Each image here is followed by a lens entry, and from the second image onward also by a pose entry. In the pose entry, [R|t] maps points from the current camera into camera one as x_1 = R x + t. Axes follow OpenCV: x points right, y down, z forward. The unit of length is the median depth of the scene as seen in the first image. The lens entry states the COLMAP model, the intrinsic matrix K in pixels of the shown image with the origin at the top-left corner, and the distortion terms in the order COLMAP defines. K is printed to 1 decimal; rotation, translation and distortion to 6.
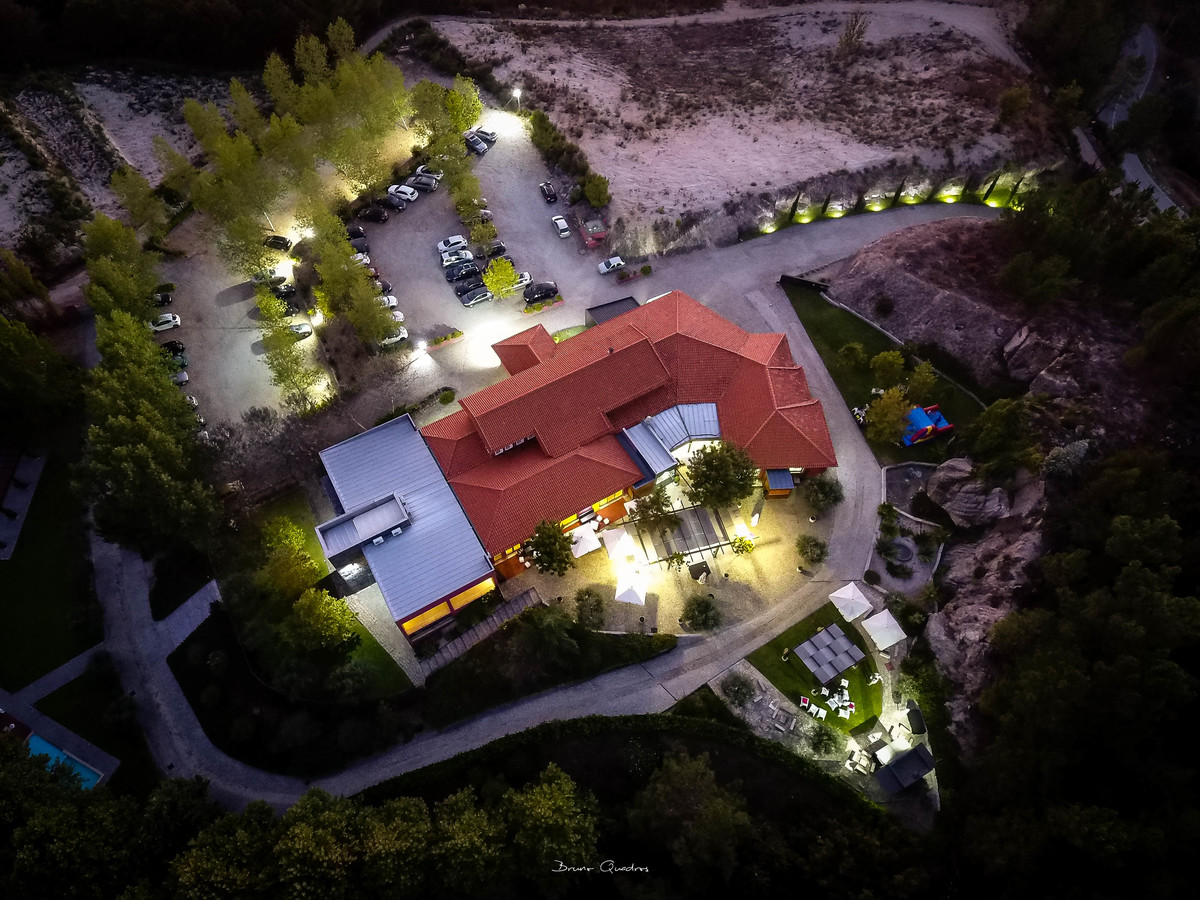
lens RADIAL K [[694.8, 0, 580.7], [0, 694.8, 441.3], [0, 0, 1]] dist [0.086235, -0.062615]
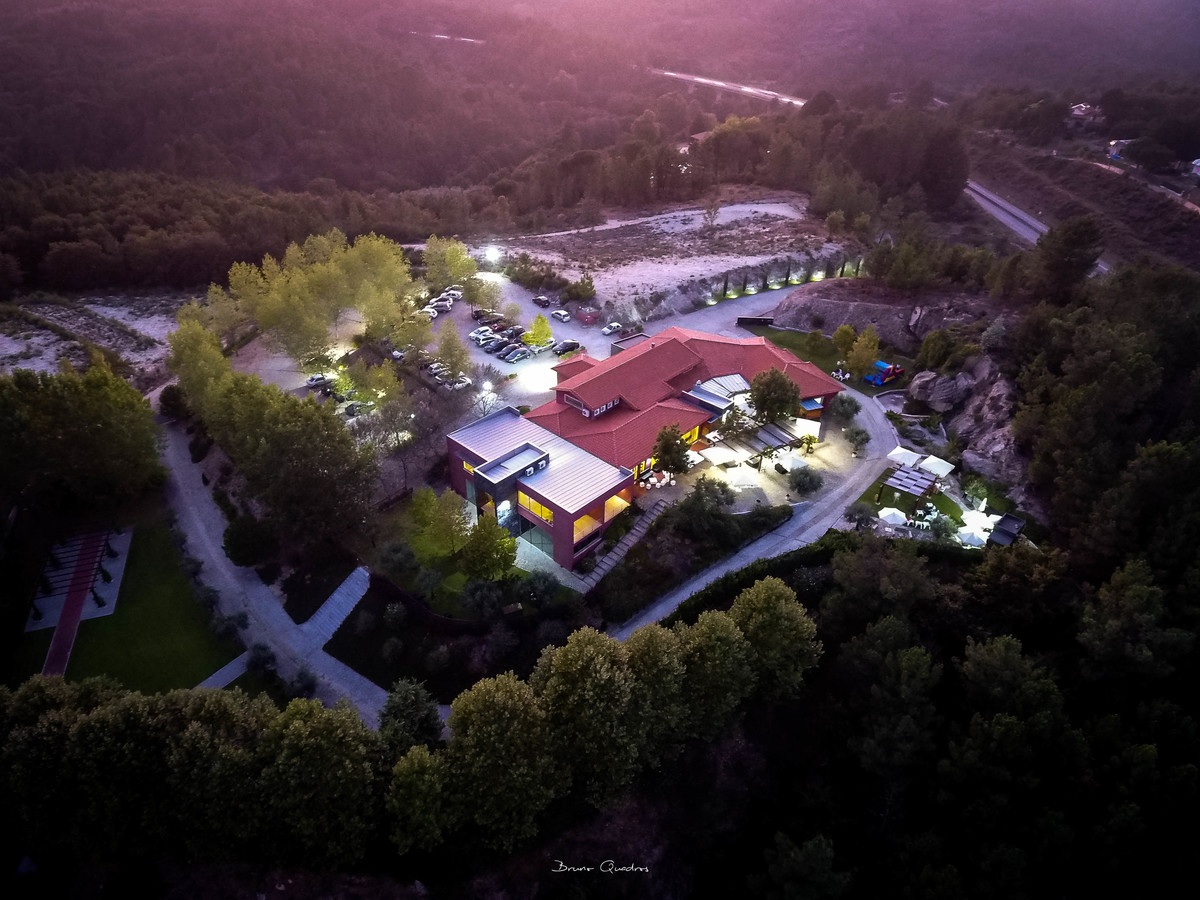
lens RADIAL K [[694.8, 0, 580.7], [0, 694.8, 441.3], [0, 0, 1]] dist [0.086235, -0.062615]
pose [[0.959540, -0.142789, 0.242680, -0.407338], [0.229394, 0.896224, -0.379686, 0.468185], [-0.163280, 0.419993, 0.892718, -0.041938]]
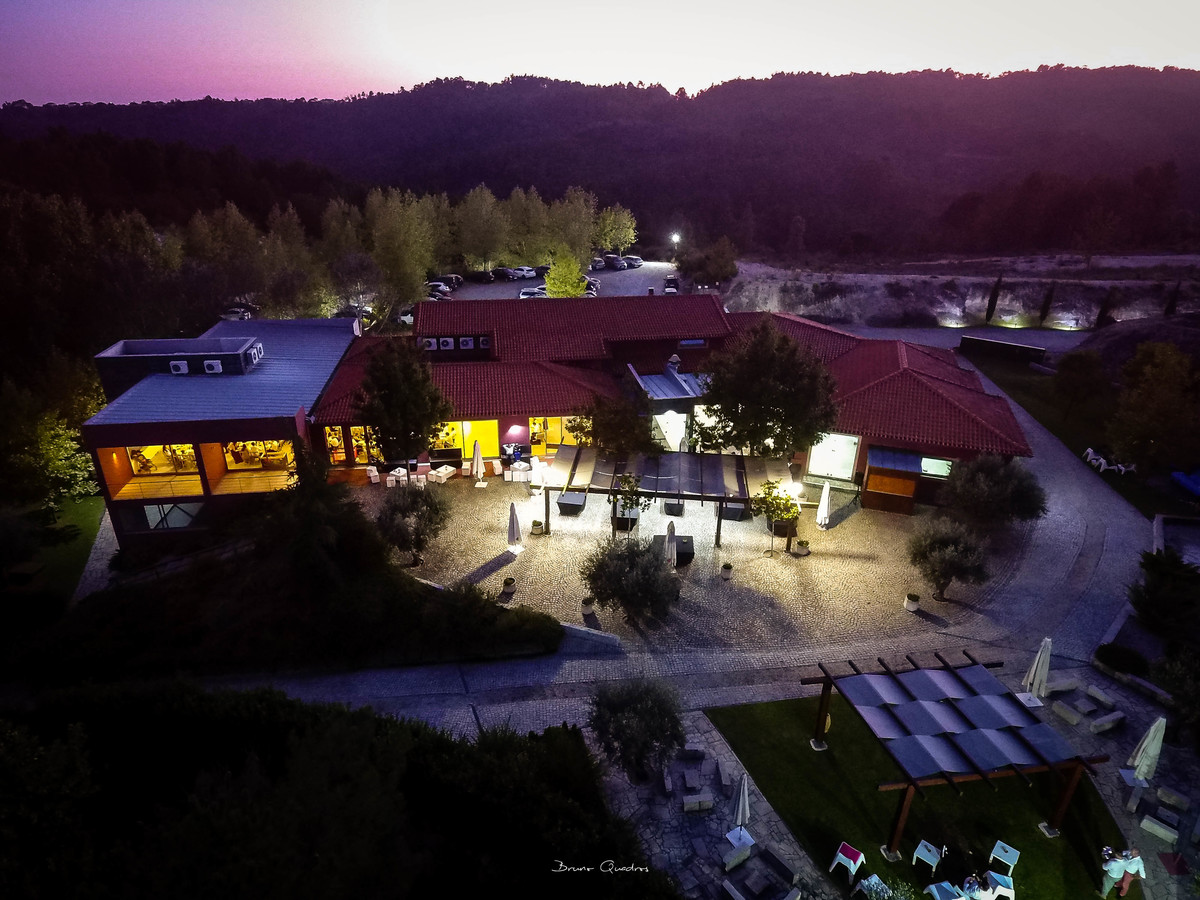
lens RADIAL K [[694.8, 0, 580.7], [0, 694.8, 441.3], [0, 0, 1]] dist [0.086235, -0.062615]
pose [[0.921792, 0.159693, -0.353267, 0.236682], [-0.328825, 0.804742, -0.494232, 0.335121], [0.205363, 0.571742, 0.794315, 0.515979]]
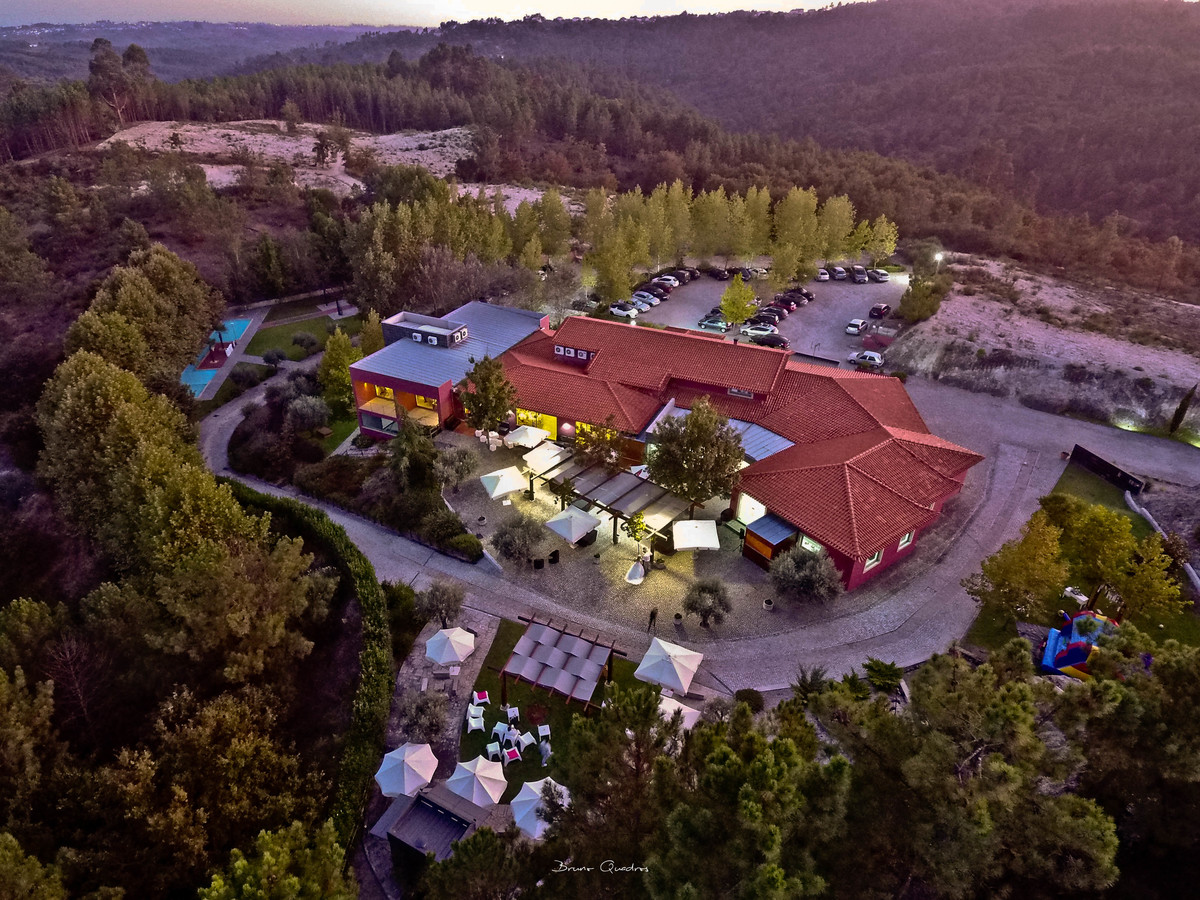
lens RADIAL K [[694.8, 0, 580.7], [0, 694.8, 441.3], [0, 0, 1]] dist [0.086235, -0.062615]
pose [[0.562217, 0.417322, -0.713971, 0.569403], [-0.701844, 0.697412, -0.145023, 0.198519], [0.437410, 0.582630, 0.684992, 0.405540]]
